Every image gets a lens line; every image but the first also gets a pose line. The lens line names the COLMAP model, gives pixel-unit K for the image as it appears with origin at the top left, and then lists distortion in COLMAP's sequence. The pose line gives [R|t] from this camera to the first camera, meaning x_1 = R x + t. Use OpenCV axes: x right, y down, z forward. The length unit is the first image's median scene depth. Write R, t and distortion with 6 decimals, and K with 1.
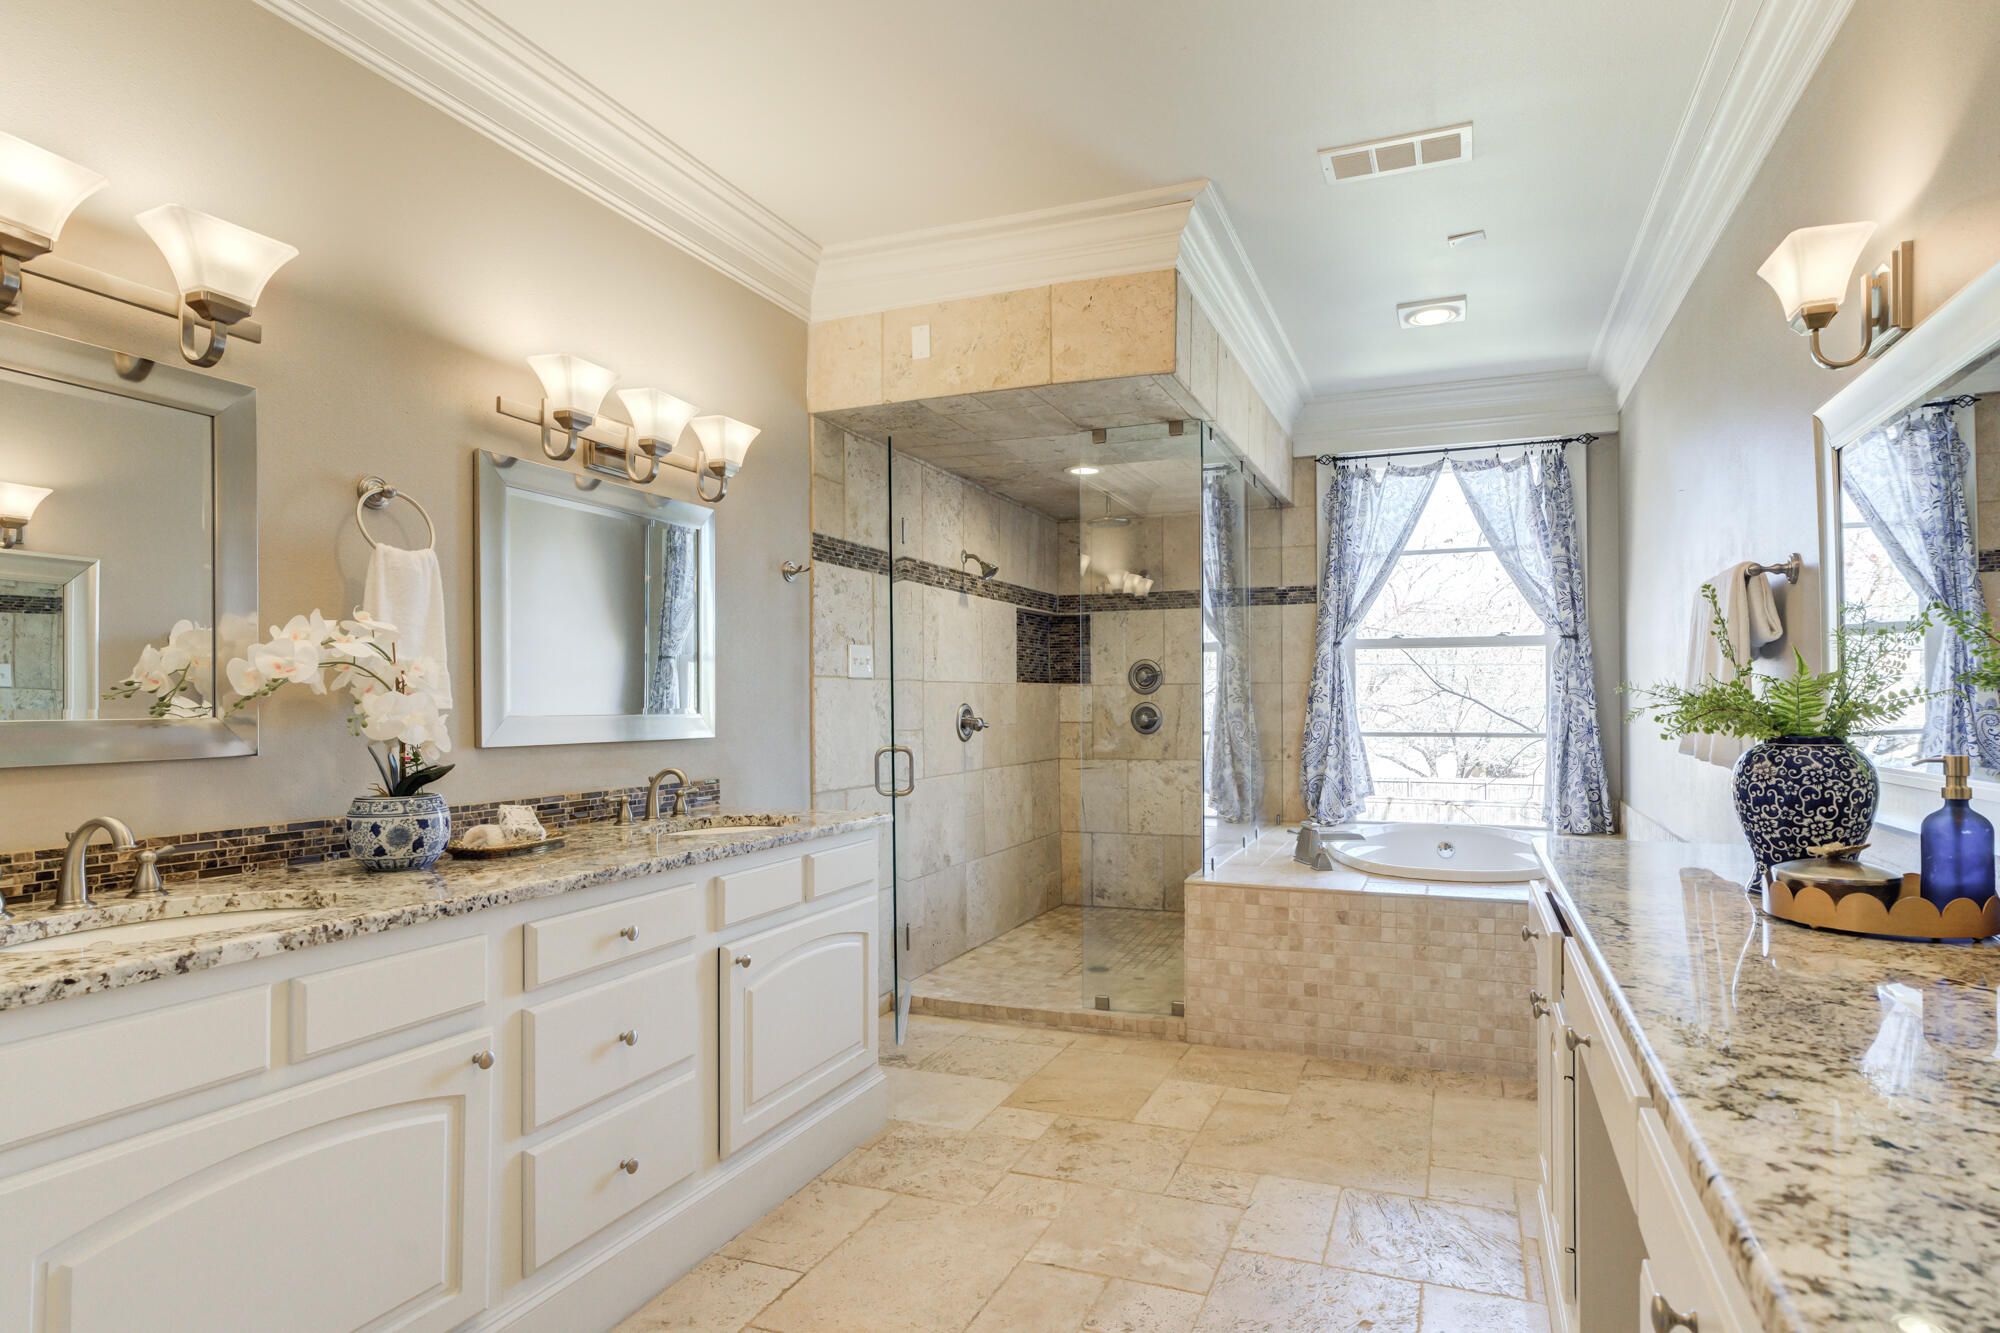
lens RADIAL K [[1089.5, 0, 1058.7], [0, 1089.5, 694.4], [0, 0, 1]] dist [-0.010502, 0.014322]
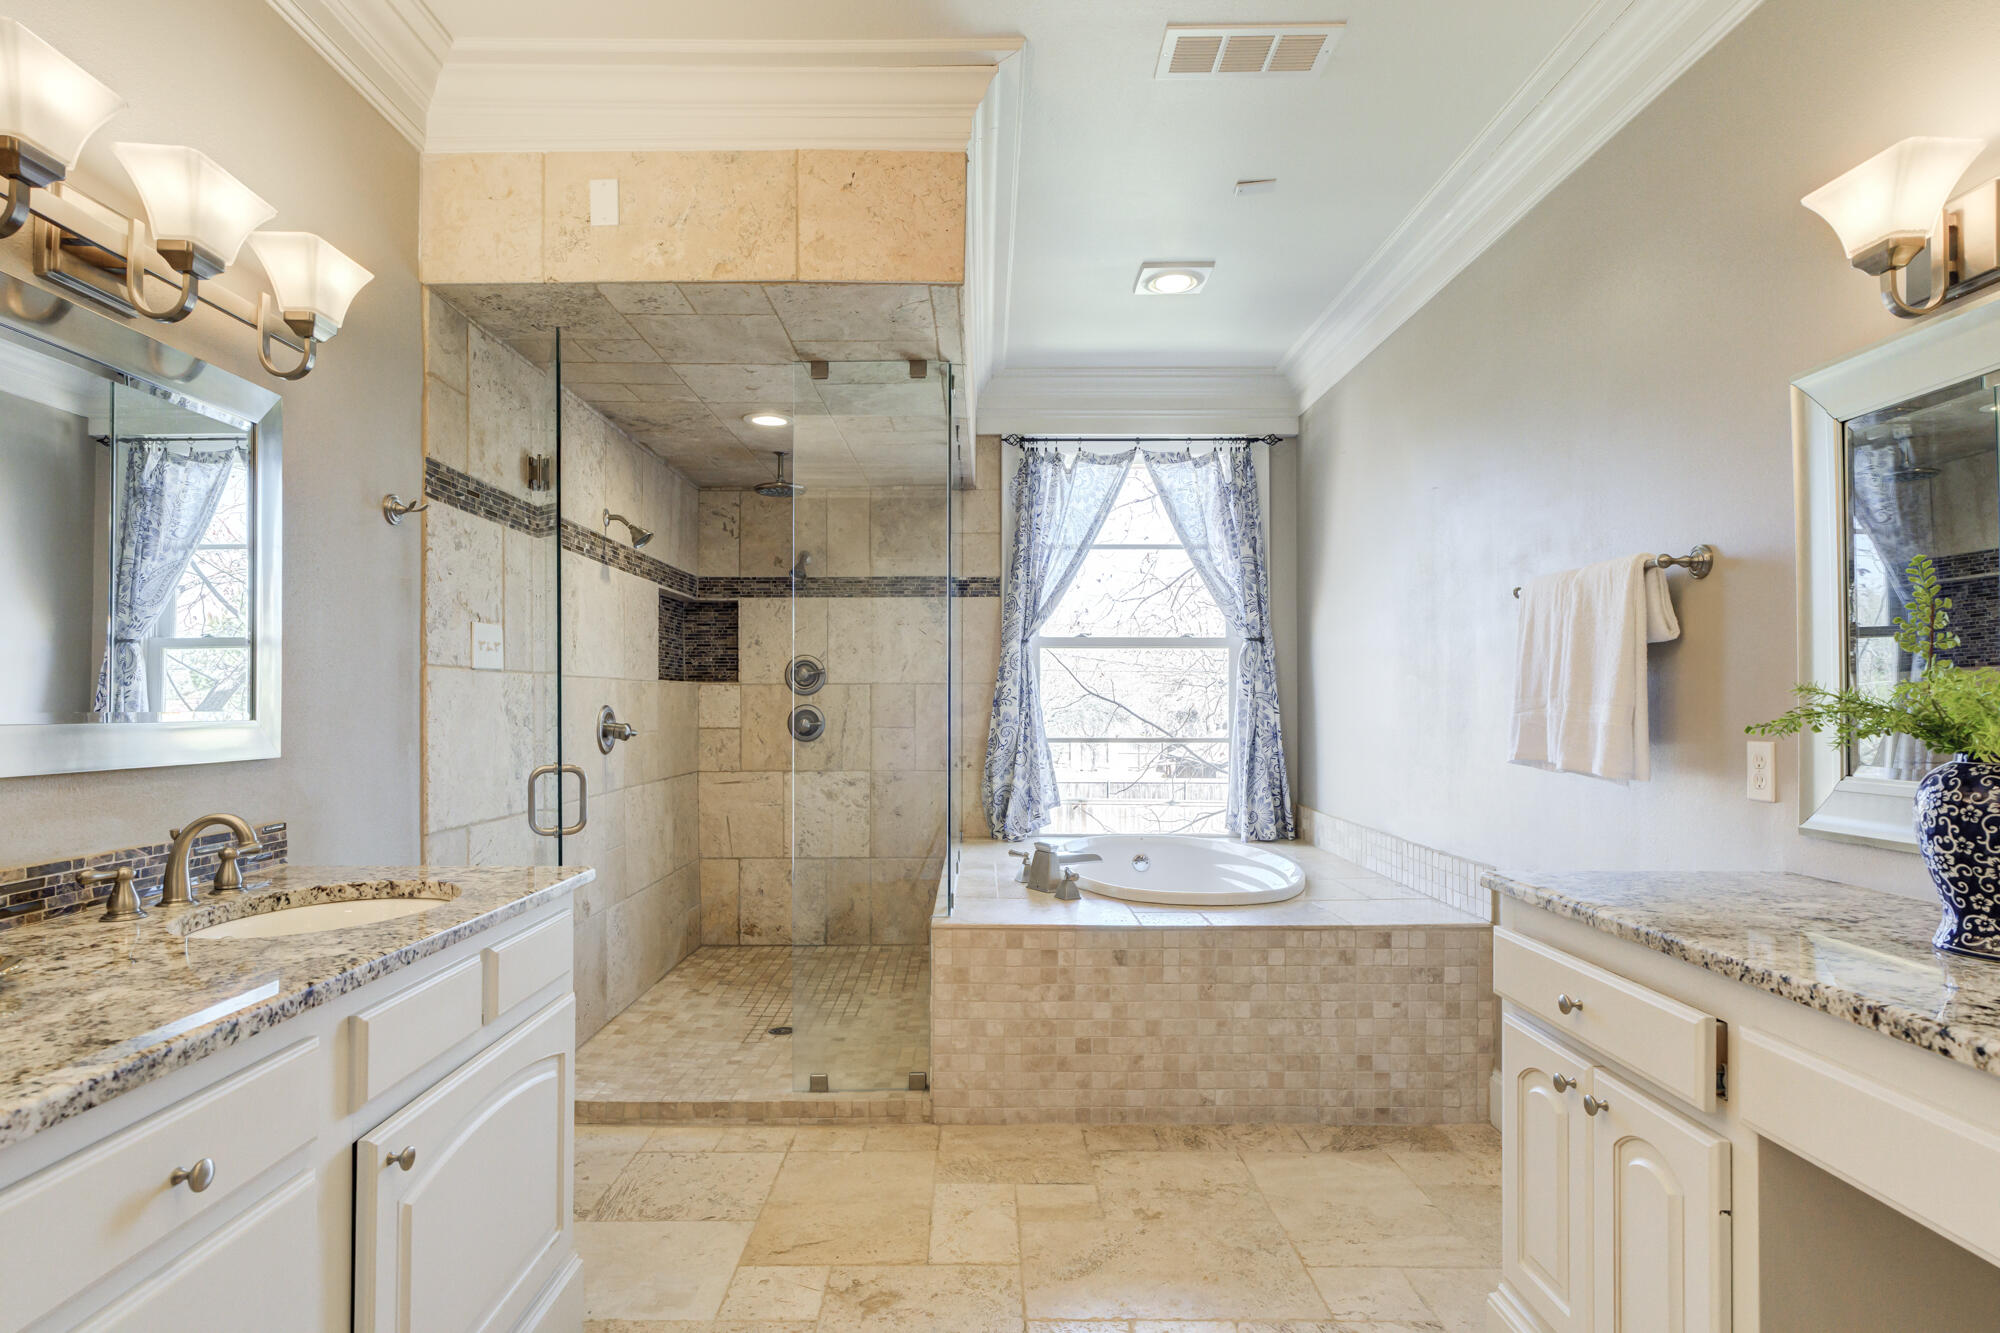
lens RADIAL K [[1089.5, 0, 1001.8], [0, 1089.5, 694.9], [0, 0, 1]] dist [-0.010502, 0.014322]
pose [[0.937334, 0.007242, 0.348358, -0.132973], [-0.006433, 0.999973, -0.003477, 0.002430], [-0.348374, 0.001018, 0.937355, 0.244713]]
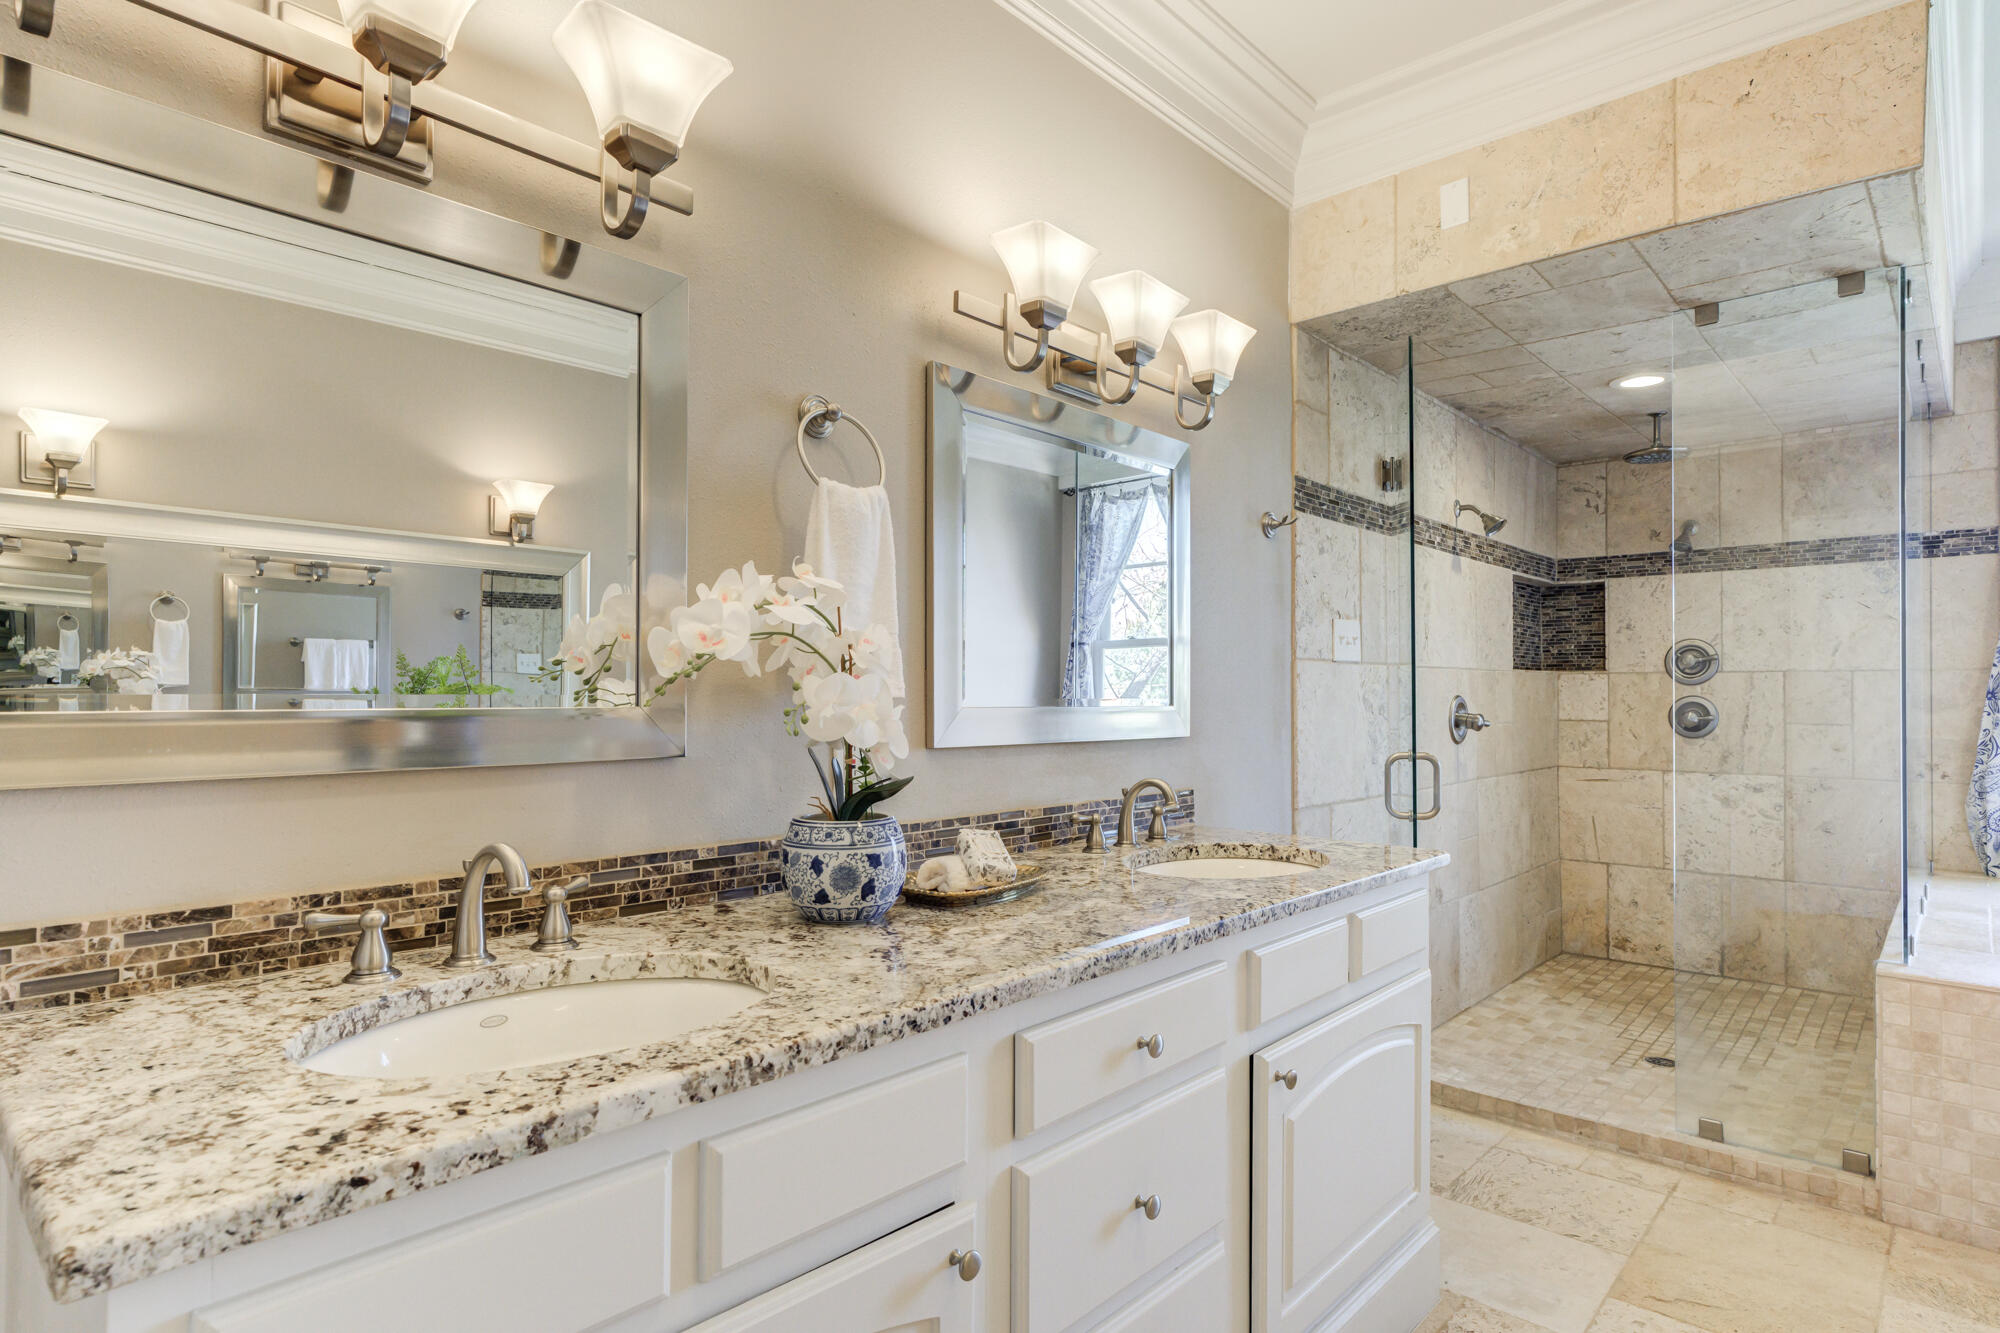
lens RADIAL K [[1089.5, 0, 986.5], [0, 1089.5, 678.3], [0, 0, 1]] dist [-0.010502, 0.014322]
pose [[0.921010, 0.003281, -0.389525, -0.135525], [-0.005438, 0.999975, -0.004435, 0.001799], [0.389500, 0.006203, 0.921005, 0.210258]]
